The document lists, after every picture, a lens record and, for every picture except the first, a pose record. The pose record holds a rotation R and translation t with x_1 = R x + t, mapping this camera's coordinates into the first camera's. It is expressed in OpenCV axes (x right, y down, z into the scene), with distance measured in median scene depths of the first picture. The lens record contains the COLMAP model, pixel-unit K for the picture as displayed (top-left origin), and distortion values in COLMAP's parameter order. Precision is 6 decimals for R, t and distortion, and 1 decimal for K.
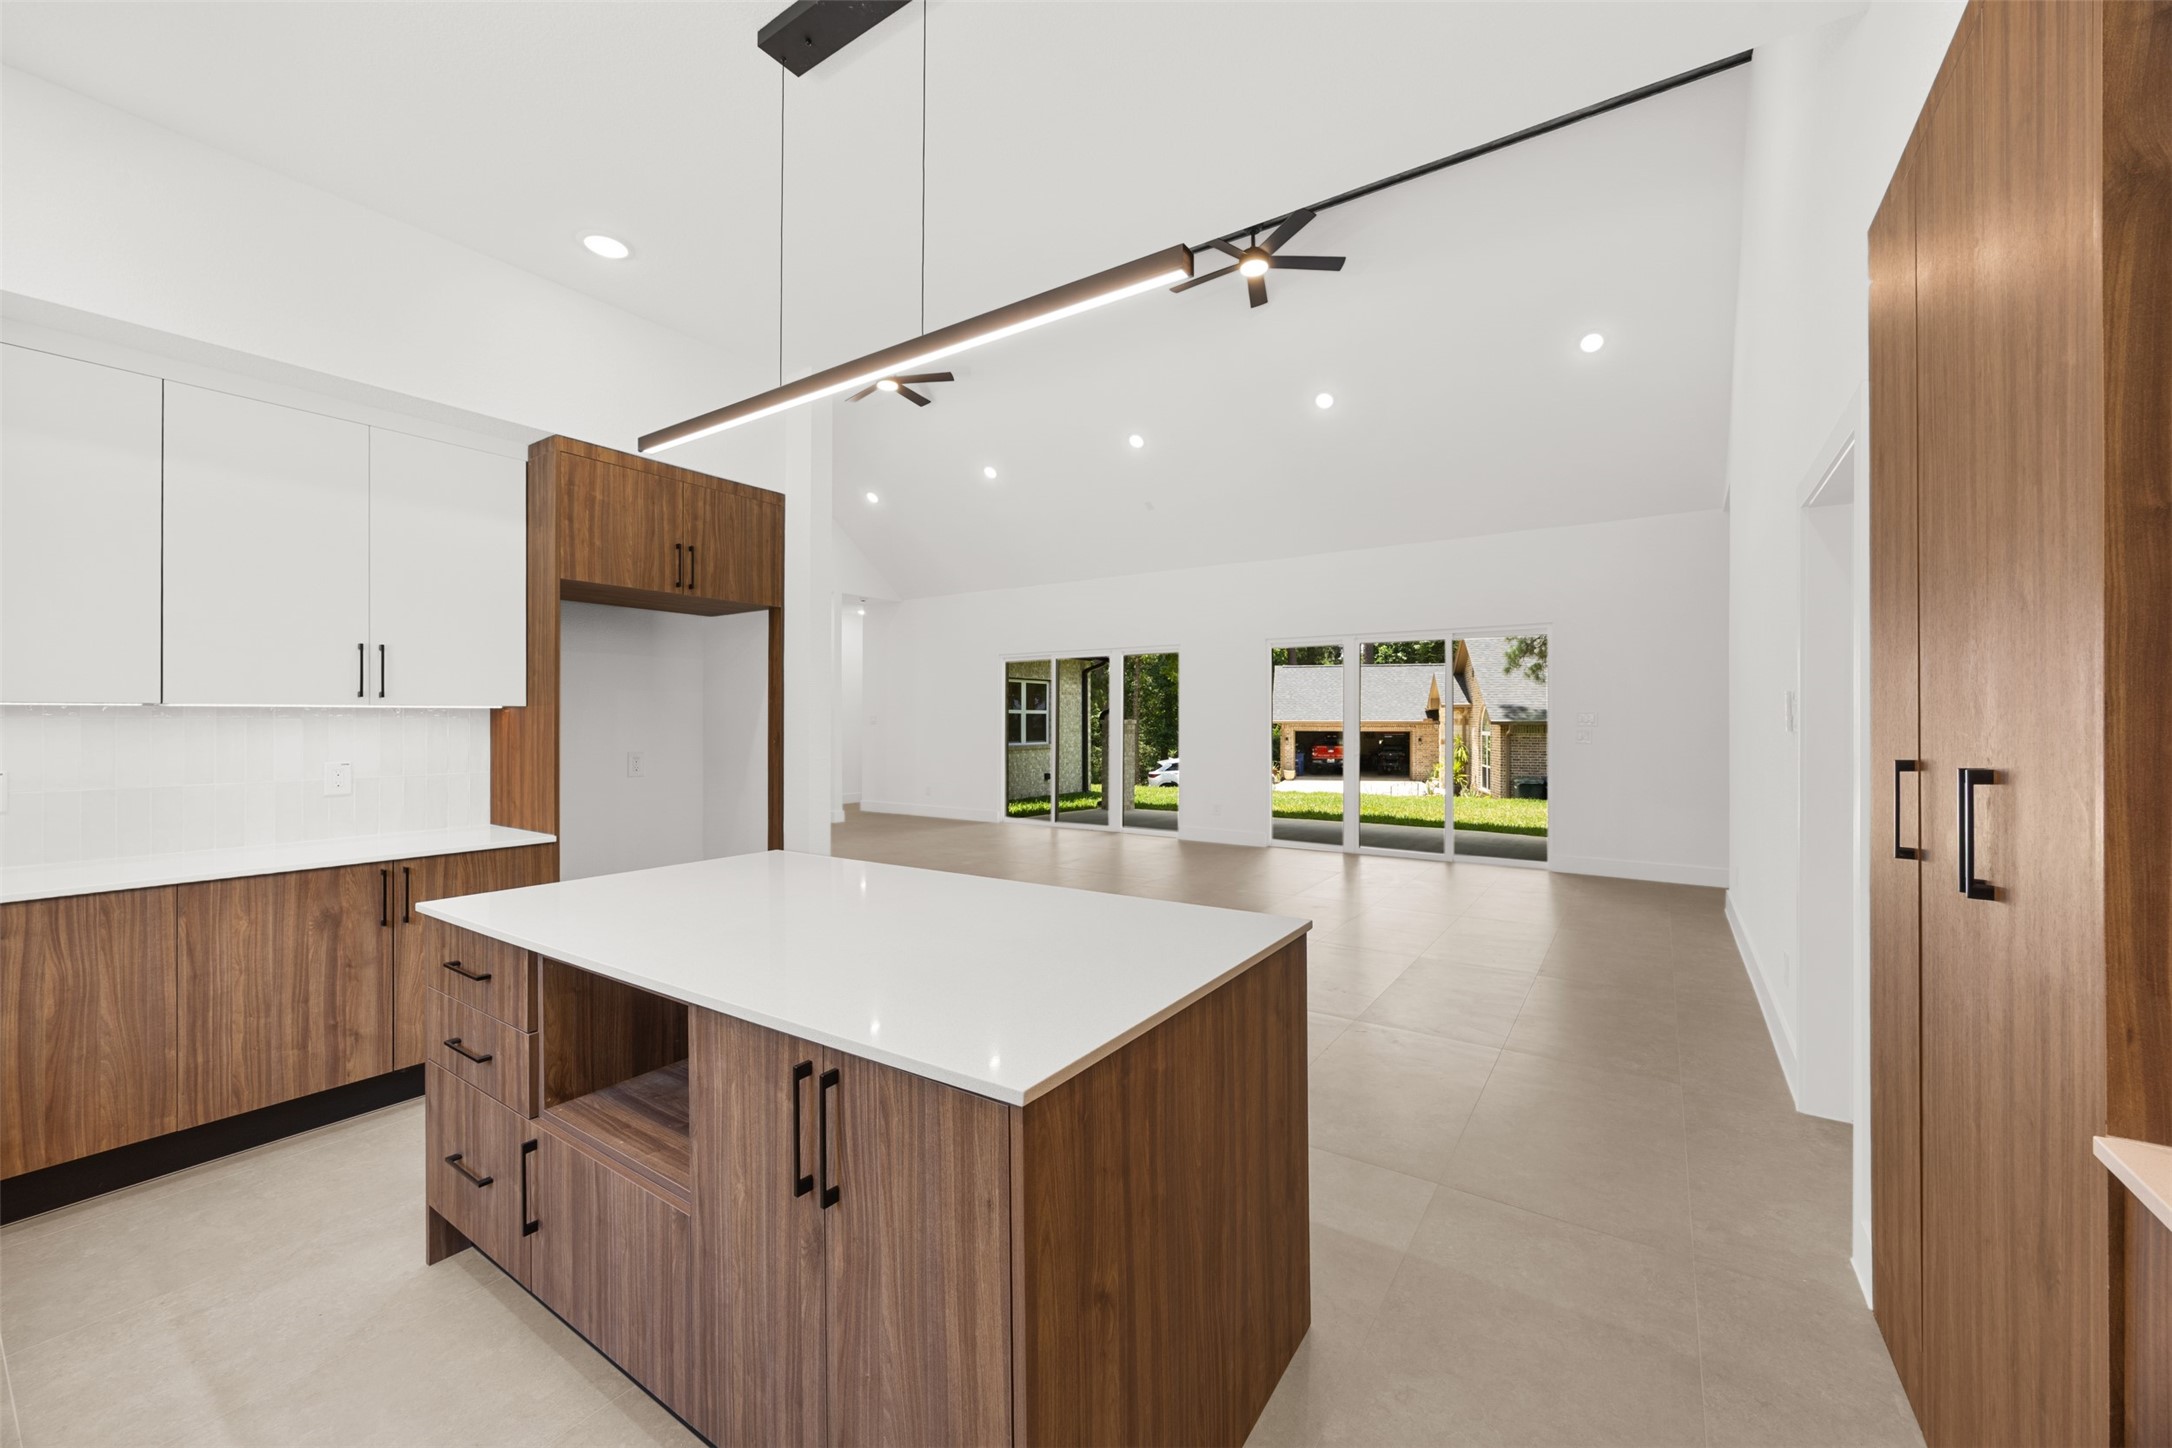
lens RADIAL K [[834.3, 0, 1088.4], [0, 834.3, 717.7], [0, 0, 1]] dist [-0.000591, -0.000021]
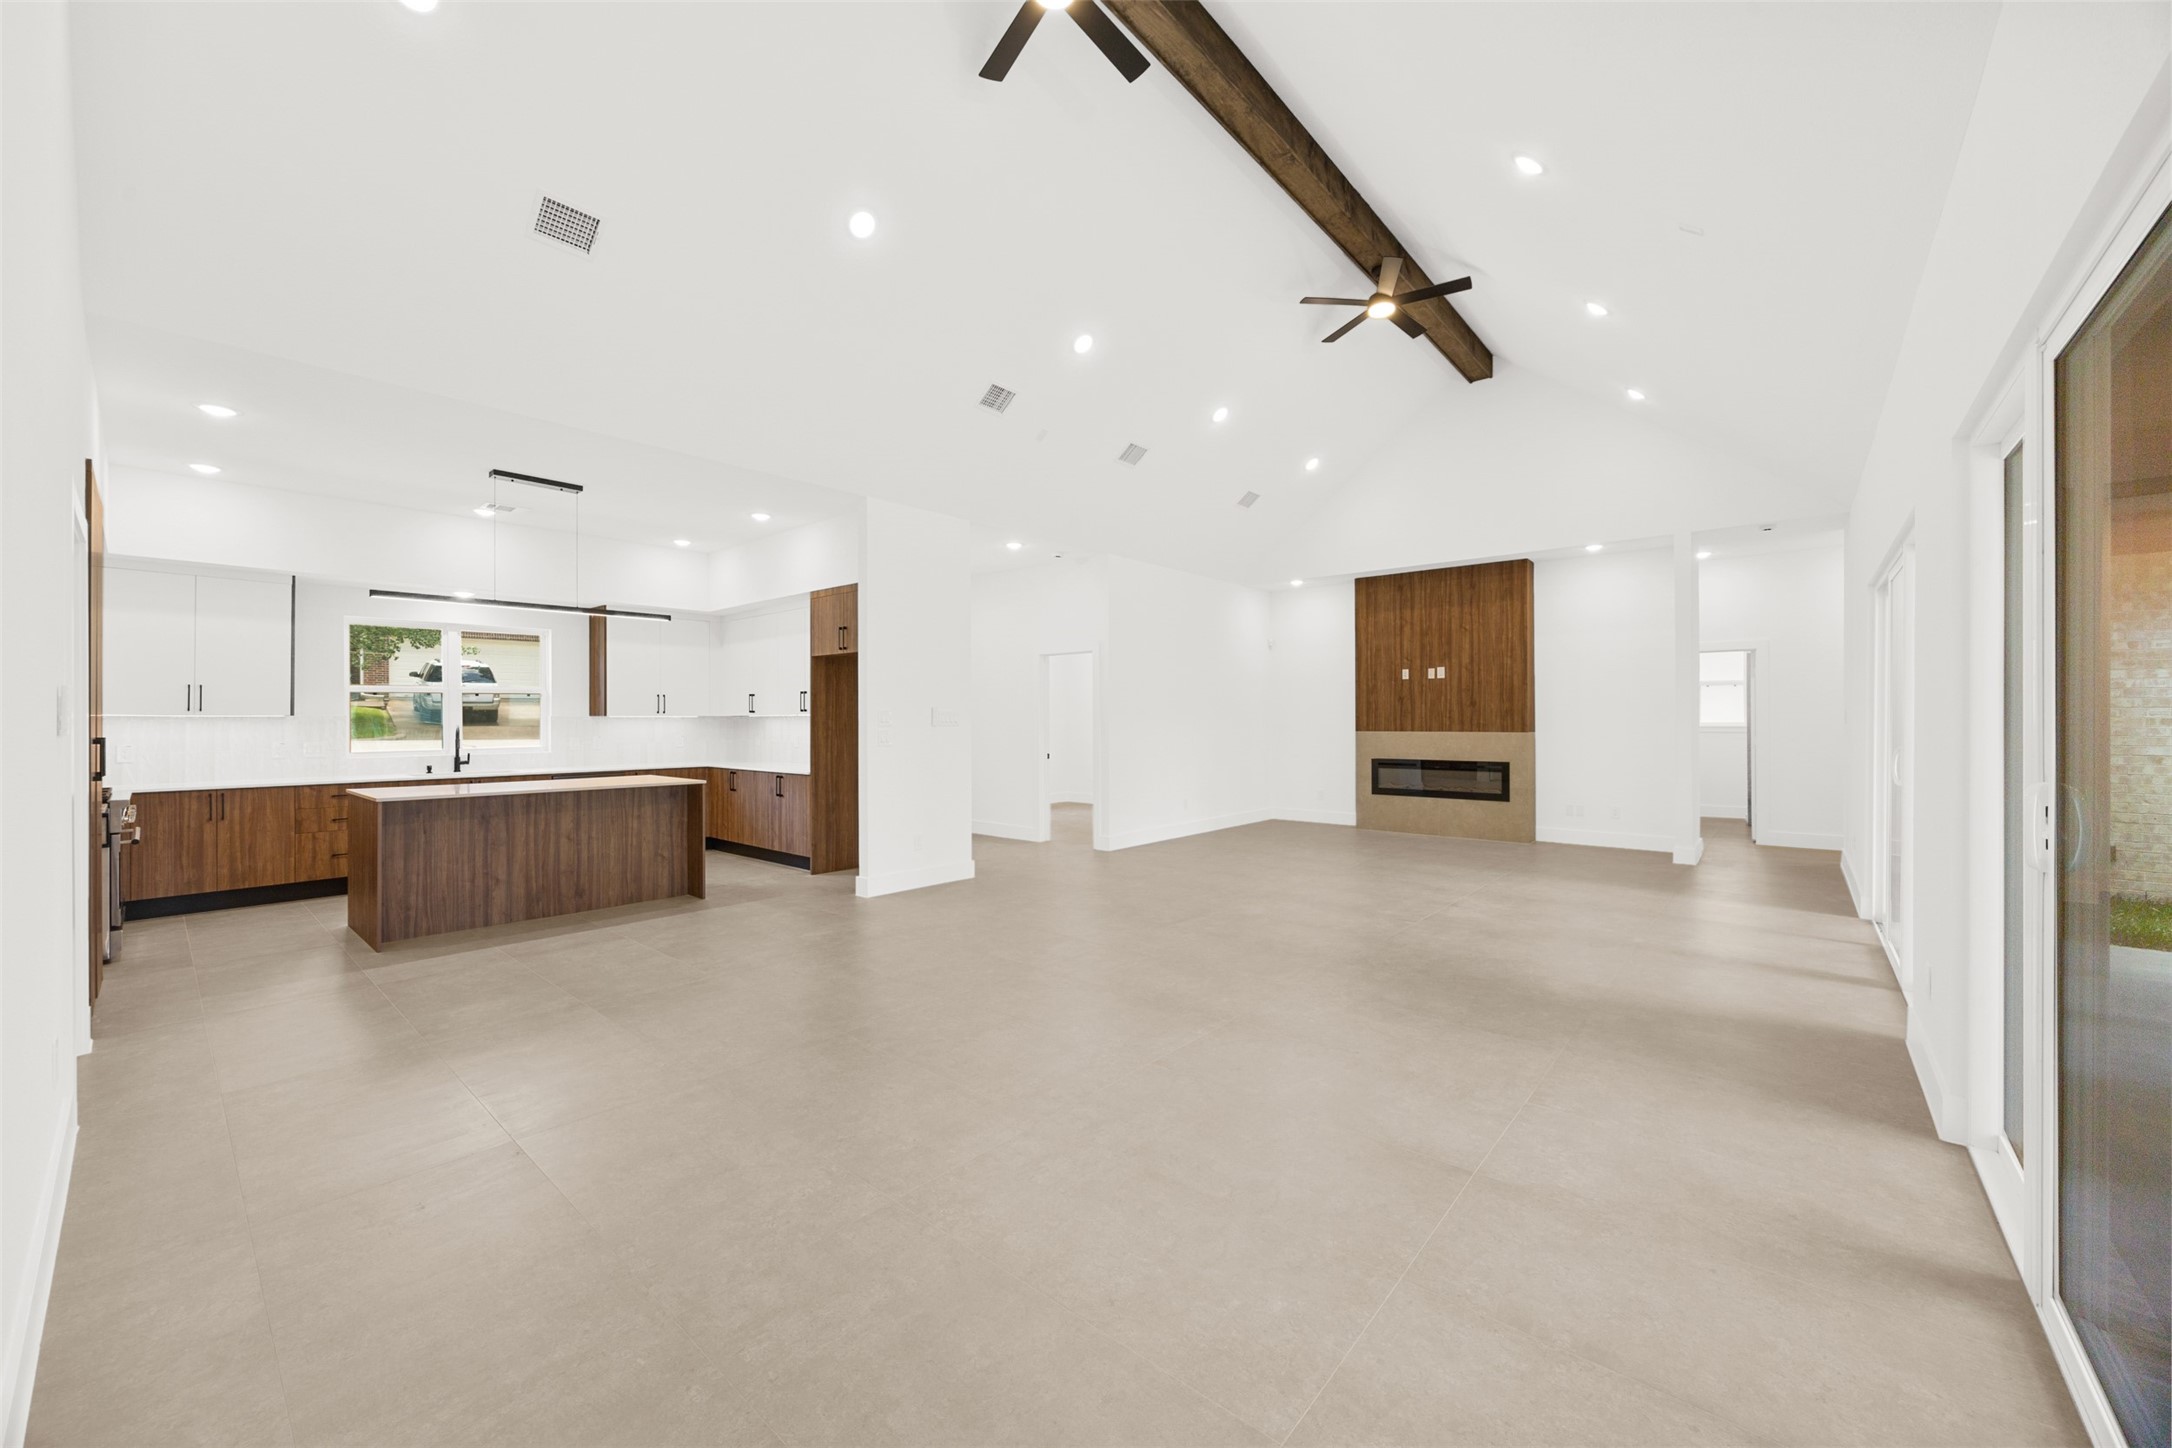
lens RADIAL K [[827.7, 0, 1092.9], [0, 827.7, 723.0], [0, 0, 1]] dist [-0.006868, -0.000054]
pose [[-0.108748, 0.005763, -0.994053, 1.807160], [0.005533, 0.999971, 0.005192, 0.003401], [0.994054, -0.004936, -0.108777, 2.444926]]
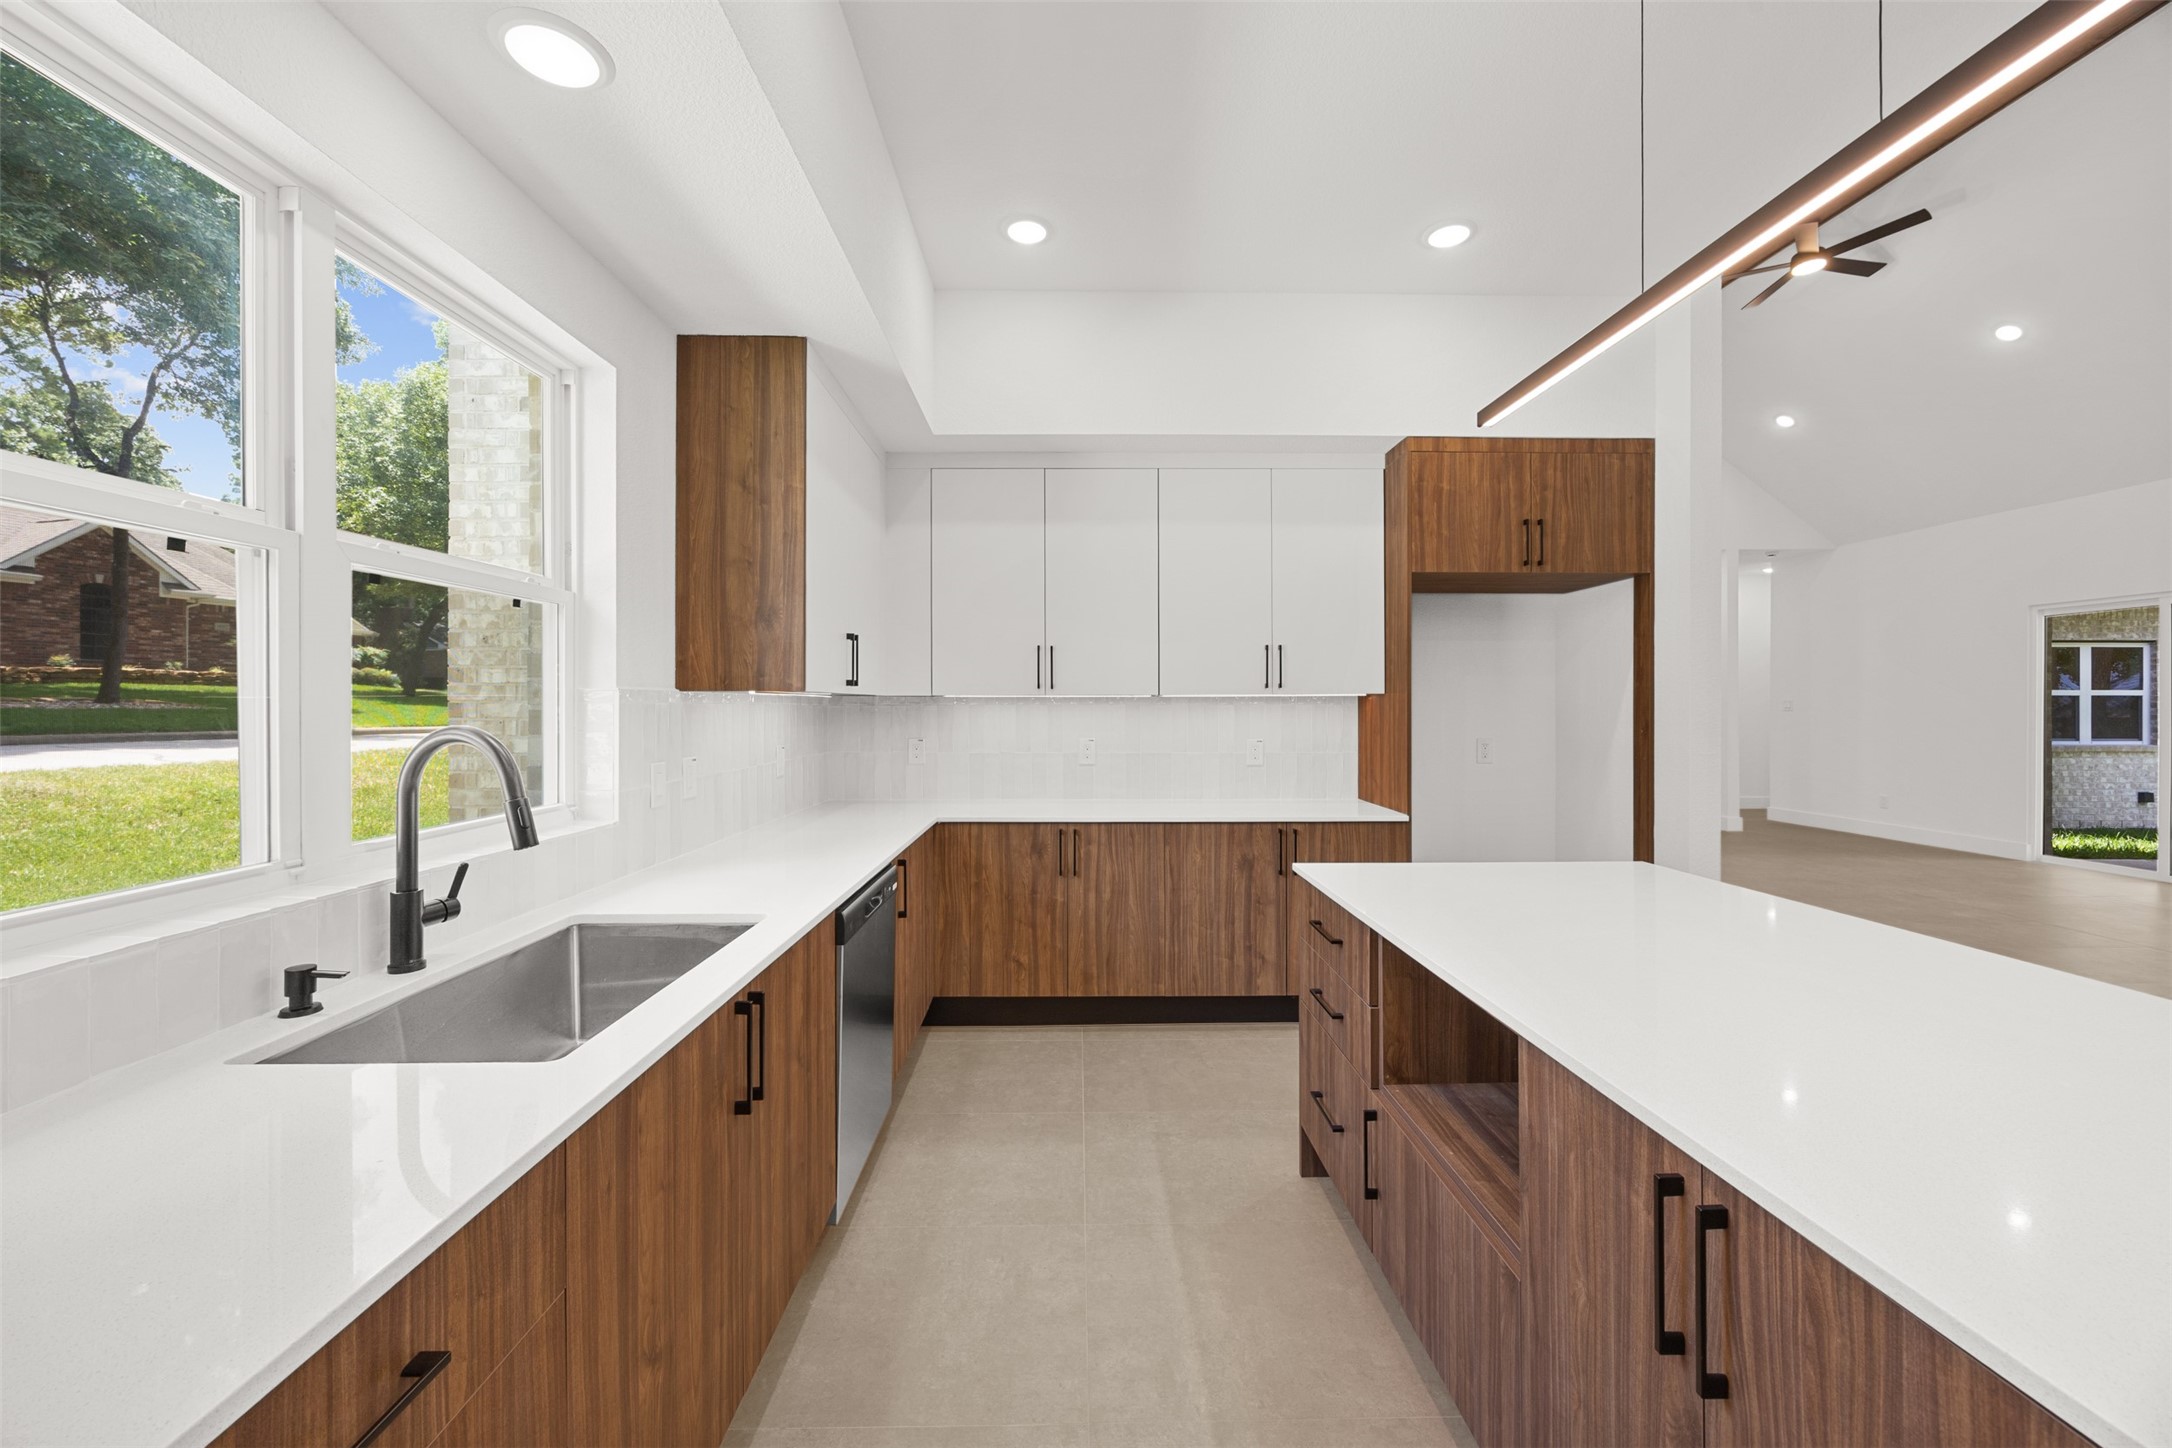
lens RADIAL K [[822.3, 0, 1083.3], [0, 822.3, 707.2], [0, 0, 1]] dist [-0.005774, 0.000088]
pose [[0.571663, -0.000276, -0.820488, -0.022008], [0.003487, 0.999992, 0.002093, 0.000412], [0.820481, -0.004057, 0.571660, 0.079267]]
